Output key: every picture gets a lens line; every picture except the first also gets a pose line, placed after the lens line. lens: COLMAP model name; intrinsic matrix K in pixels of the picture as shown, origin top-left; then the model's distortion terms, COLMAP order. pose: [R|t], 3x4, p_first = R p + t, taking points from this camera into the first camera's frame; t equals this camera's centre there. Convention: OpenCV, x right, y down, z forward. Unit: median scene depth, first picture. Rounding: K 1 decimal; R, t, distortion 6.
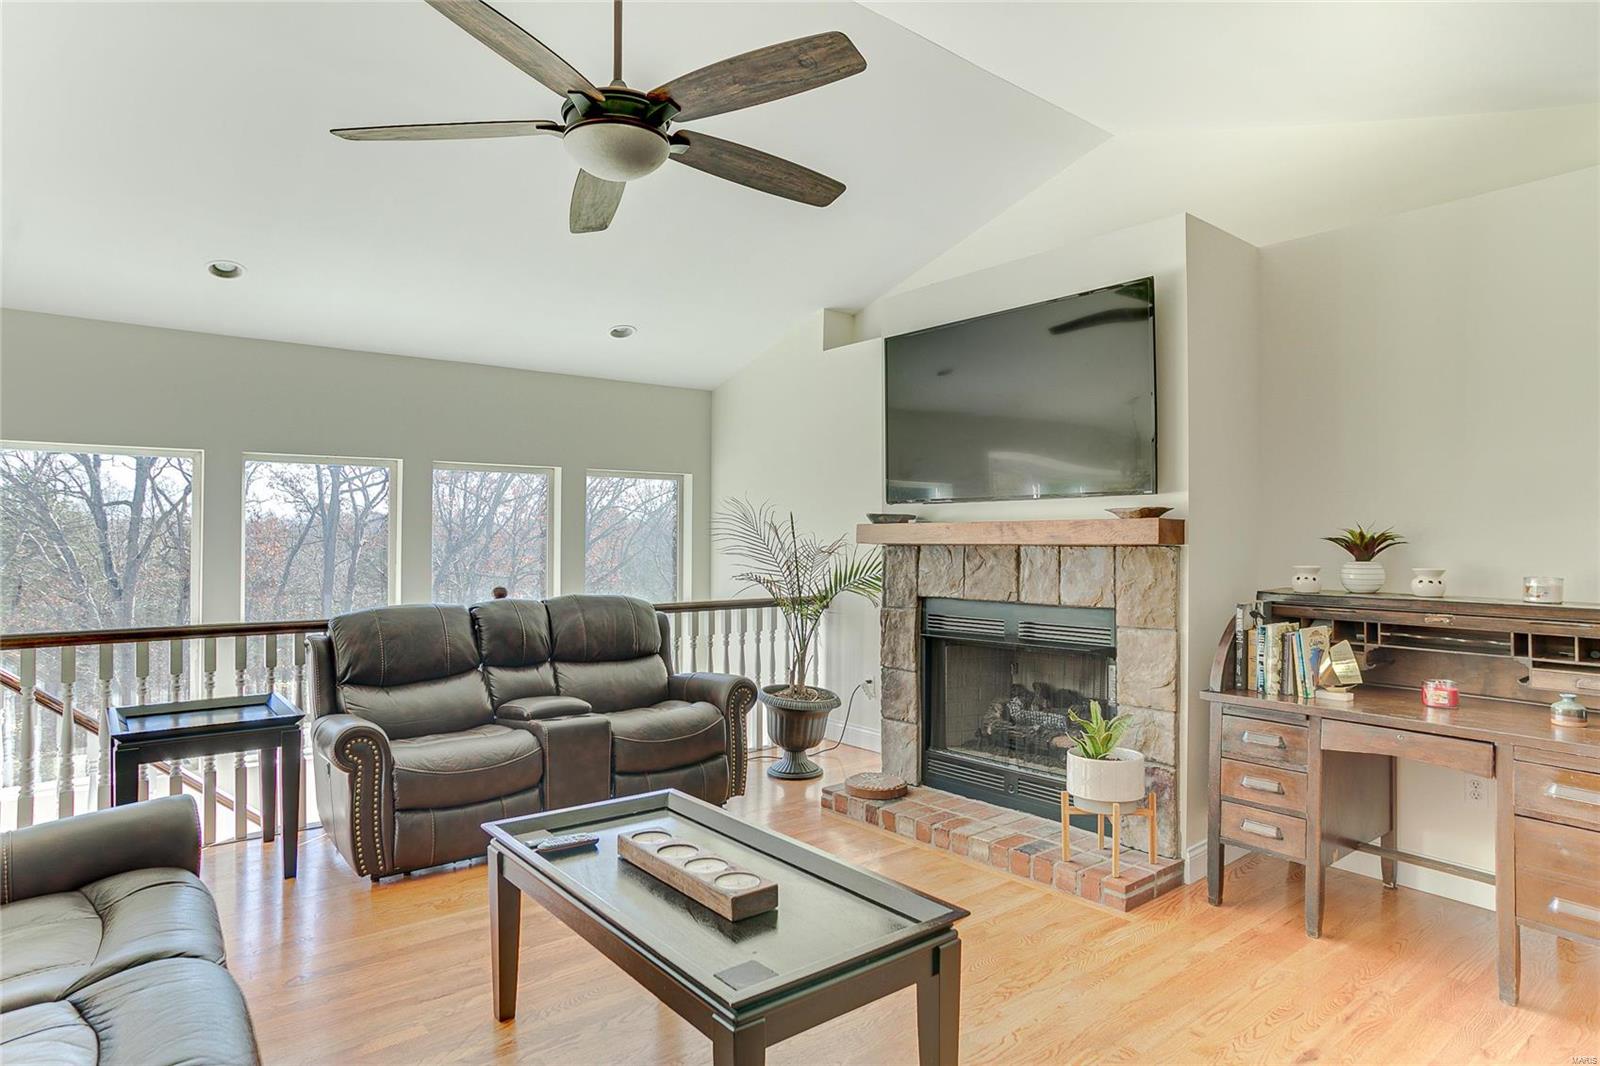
lens RADIAL K [[907.0, 0, 795.6], [0, 907.0, 528.6], [0, 0, 1]] dist [-0.091528, 0.072566]
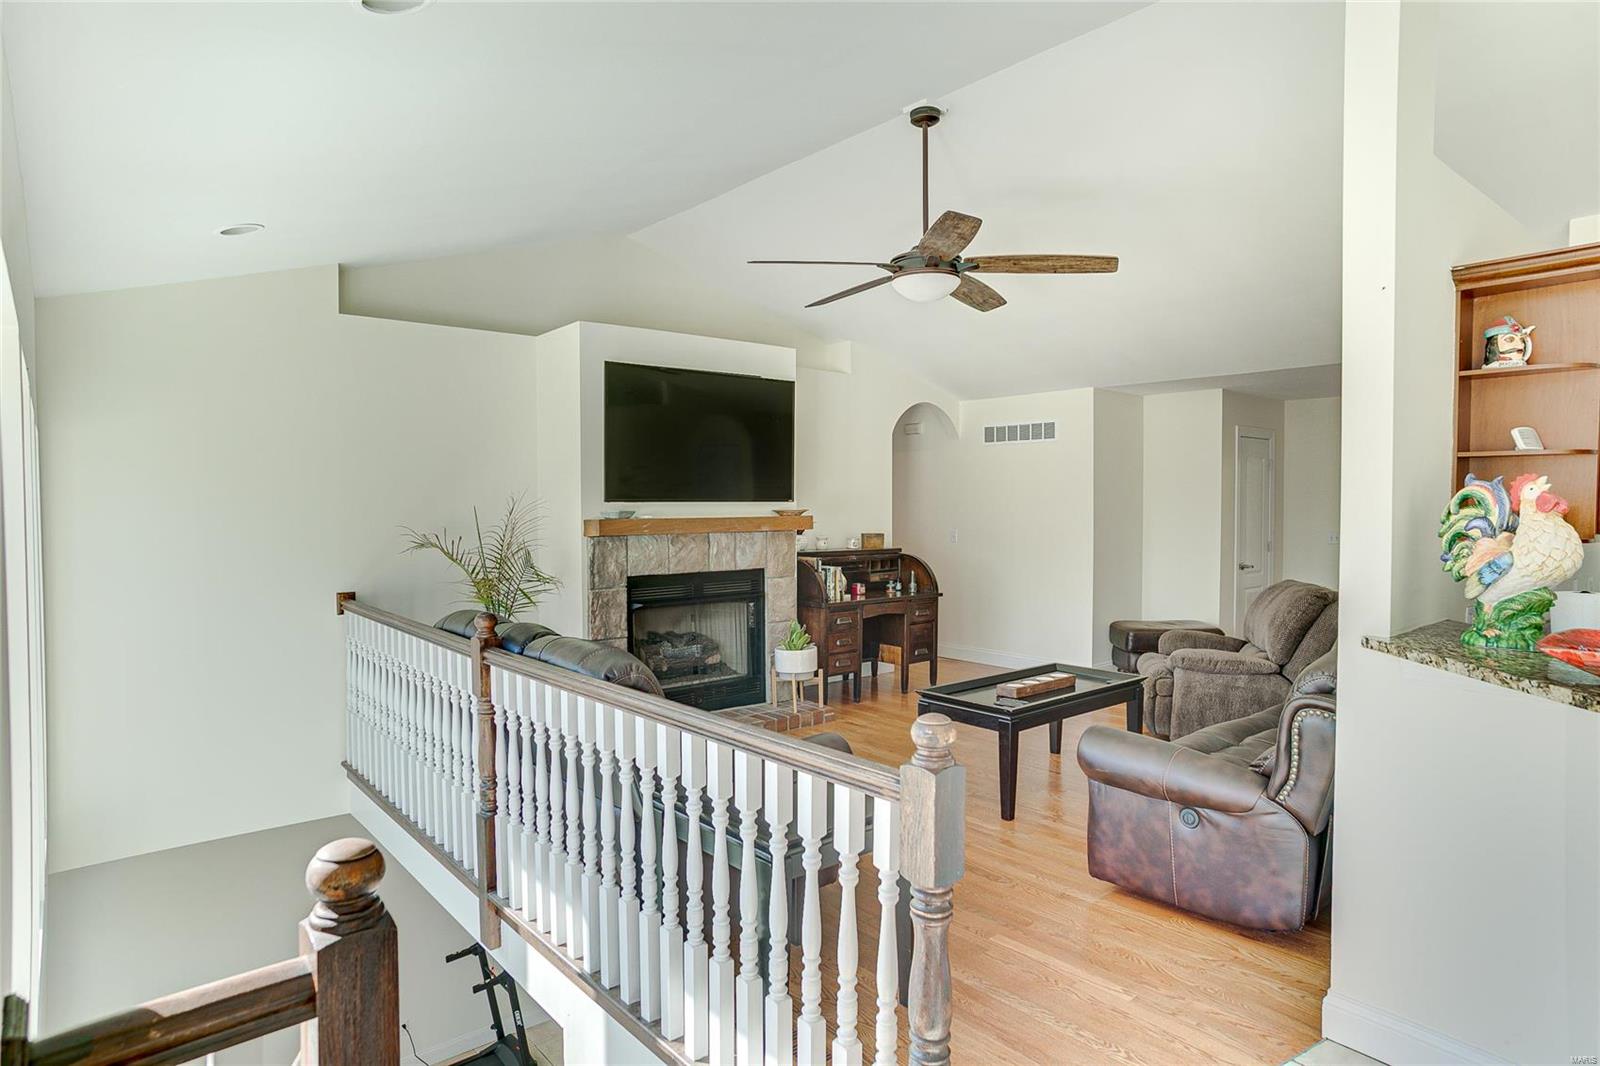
lens RADIAL K [[907.0, 0, 795.6], [0, 907.0, 528.6], [0, 0, 1]] dist [-0.091528, 0.072566]
pose [[-0.011234, -0.028522, 0.999530, -1.168961], [-0.007981, 0.999564, 0.028433, -0.029845], [-0.999905, -0.007658, -0.011457, 0.823910]]
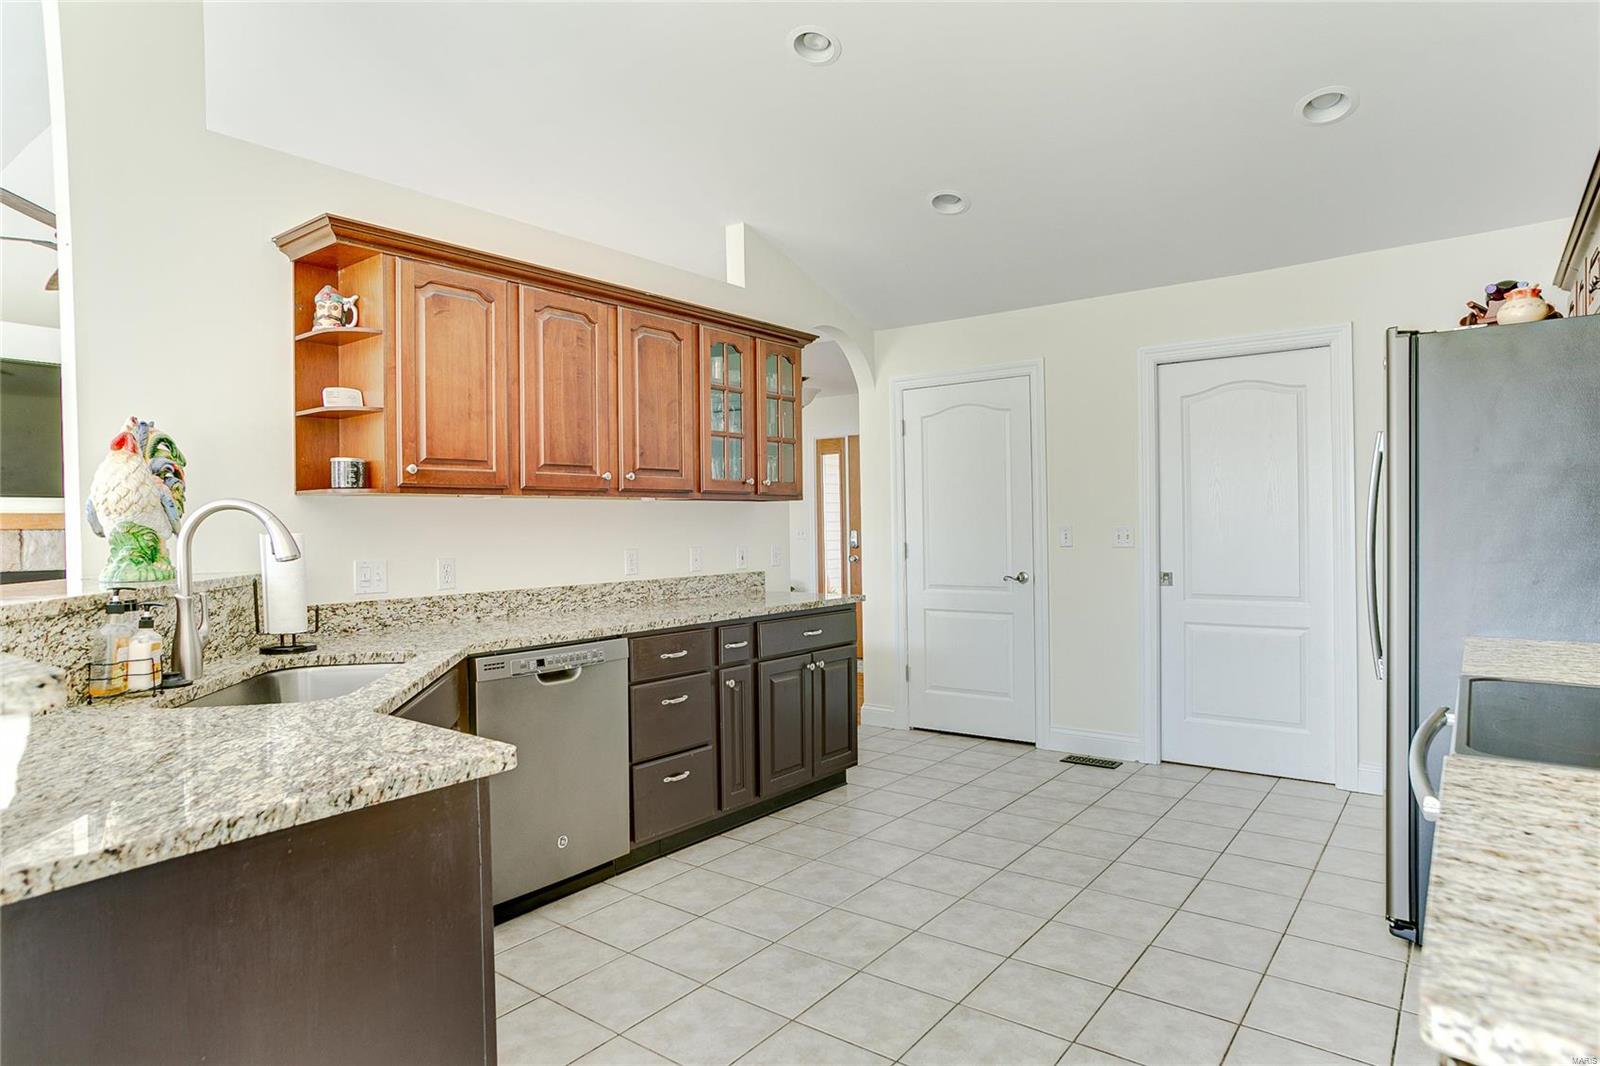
lens RADIAL K [[907.0, 0, 795.6], [0, 907.0, 528.6], [0, 0, 1]] dist [-0.091528, 0.072566]
pose [[-0.231645, -0.001492, 0.972799, -1.285776], [0.005427, 0.999981, 0.002826, 0.018079], [-0.972785, 0.005934, -0.231633, 0.138249]]
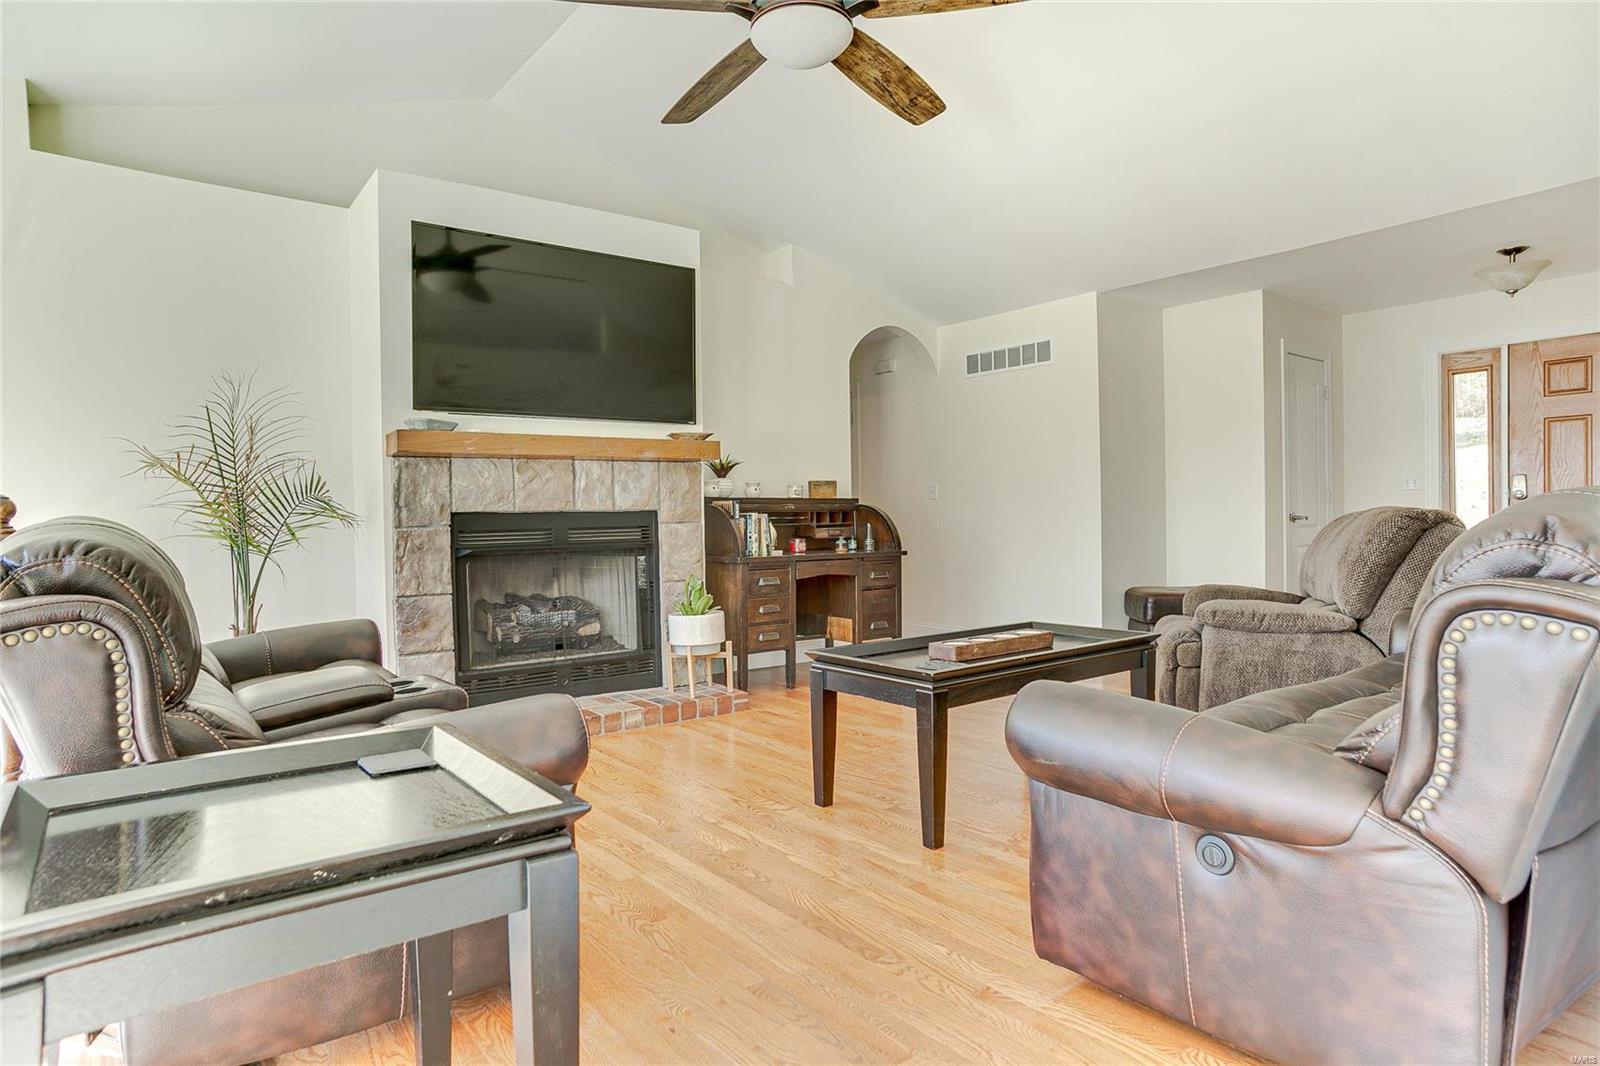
lens RADIAL K [[907.0, 0, 795.6], [0, 907.0, 528.6], [0, 0, 1]] dist [-0.091528, 0.072566]
pose [[0.028823, -0.013789, 0.999489, -0.818062], [0.006488, 0.999886, 0.013607, 0.085688], [-0.999563, 0.006092, 0.028909, 0.651679]]
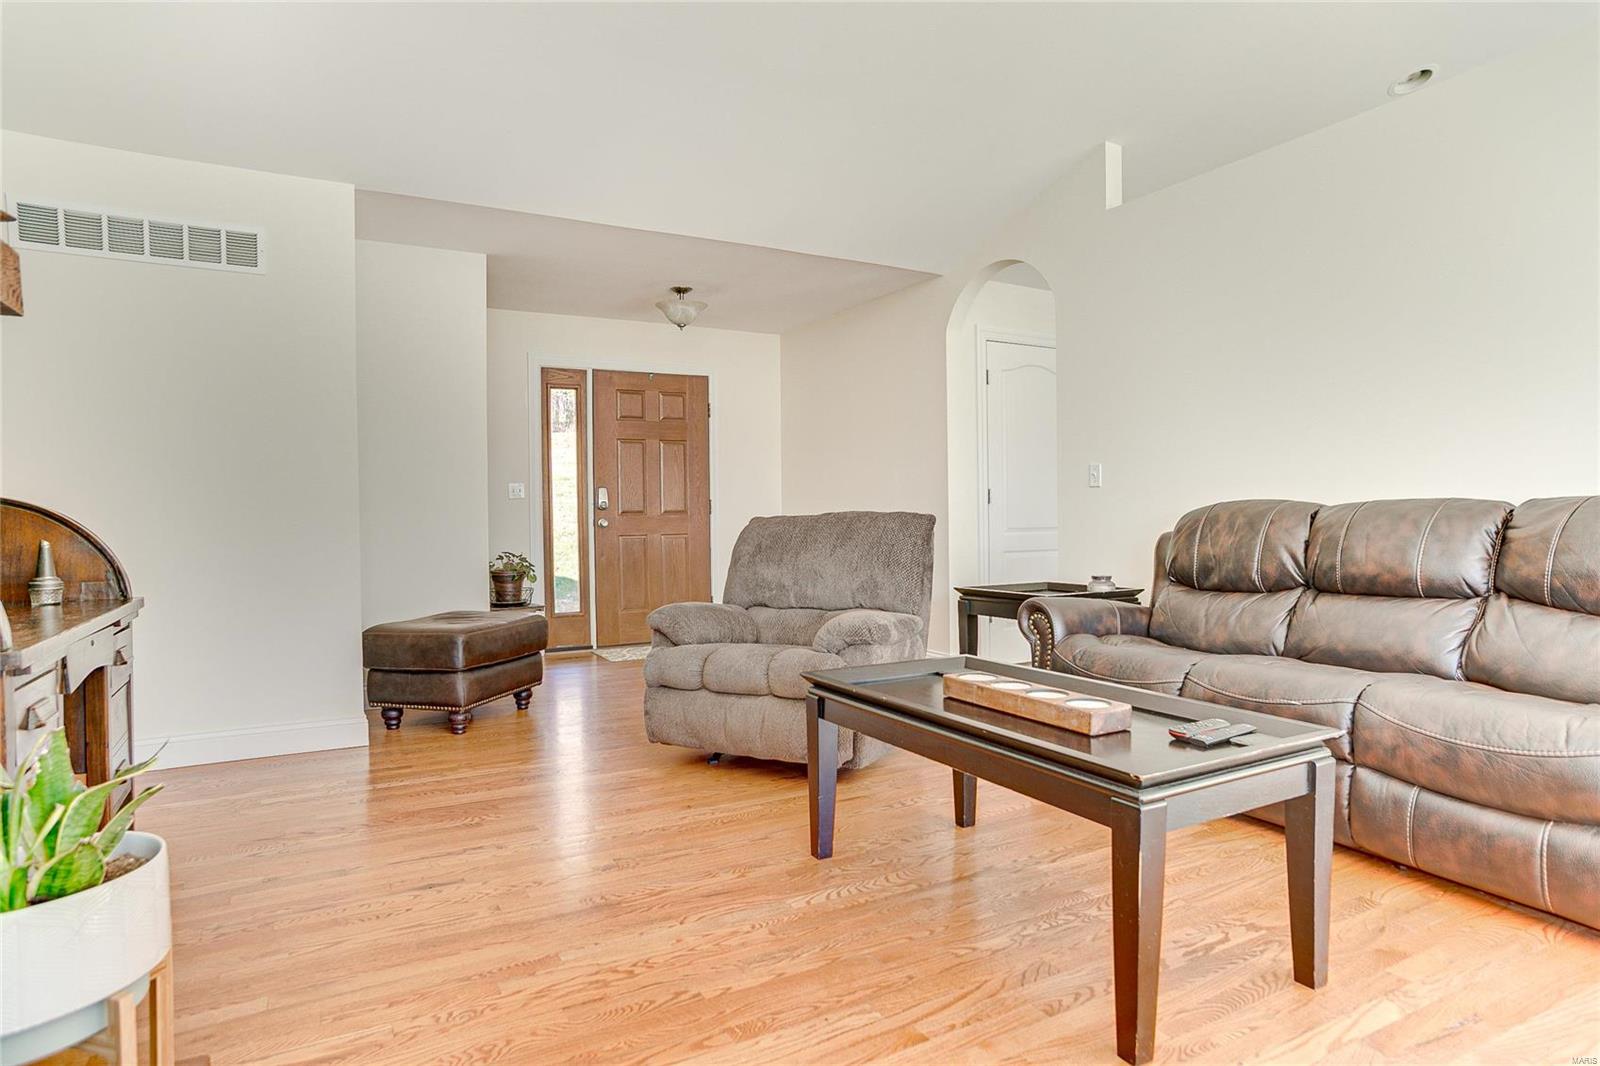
lens RADIAL K [[907.0, 0, 795.6], [0, 907.0, 528.6], [0, 0, 1]] dist [-0.091528, 0.072566]
pose [[-0.984450, 0.005817, 0.175568, -0.015918], [0.007191, 0.999948, 0.007188, 0.089525], [-0.175517, 0.008338, -0.984441, 1.044589]]
